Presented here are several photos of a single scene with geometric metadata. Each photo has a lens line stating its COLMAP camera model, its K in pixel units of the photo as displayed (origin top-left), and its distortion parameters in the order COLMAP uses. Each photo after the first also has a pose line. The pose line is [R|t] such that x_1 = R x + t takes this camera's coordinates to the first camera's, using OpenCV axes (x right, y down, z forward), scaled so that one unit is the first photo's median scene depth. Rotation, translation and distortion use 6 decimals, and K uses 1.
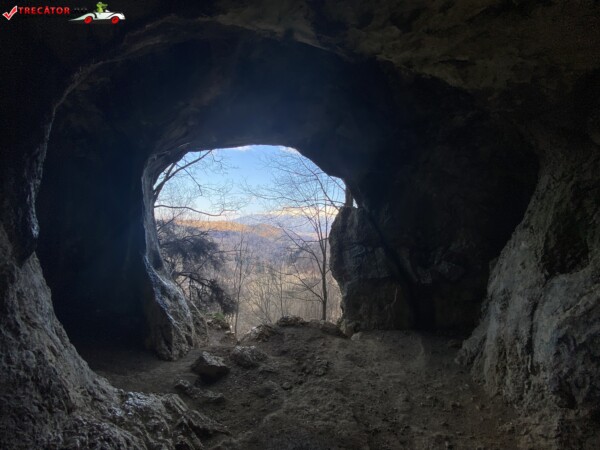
lens RADIAL K [[237.8, 0, 298.9], [0, 237.8, 223.3], [0, 0, 1]] dist [-0.011356, -0.009388]
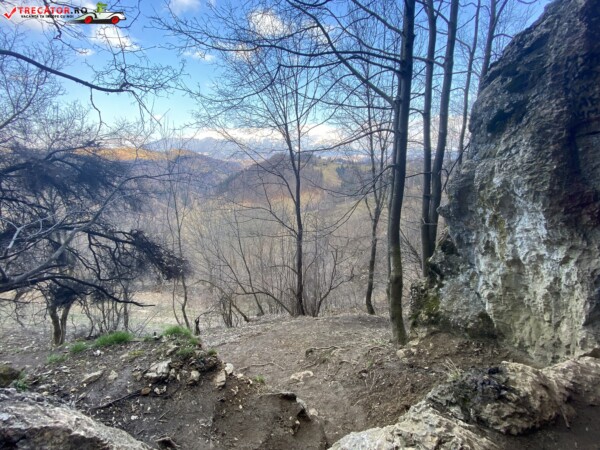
lens RADIAL K [[237.8, 0, 298.3], [0, 237.8, 228.4], [0, 0, 1]] dist [-0.011356, -0.009388]
pose [[0.958165, -0.109060, 0.264623, -0.141688], [0.017809, 0.945483, 0.325183, 0.063428], [-0.285661, -0.306866, 0.907872, 0.388364]]
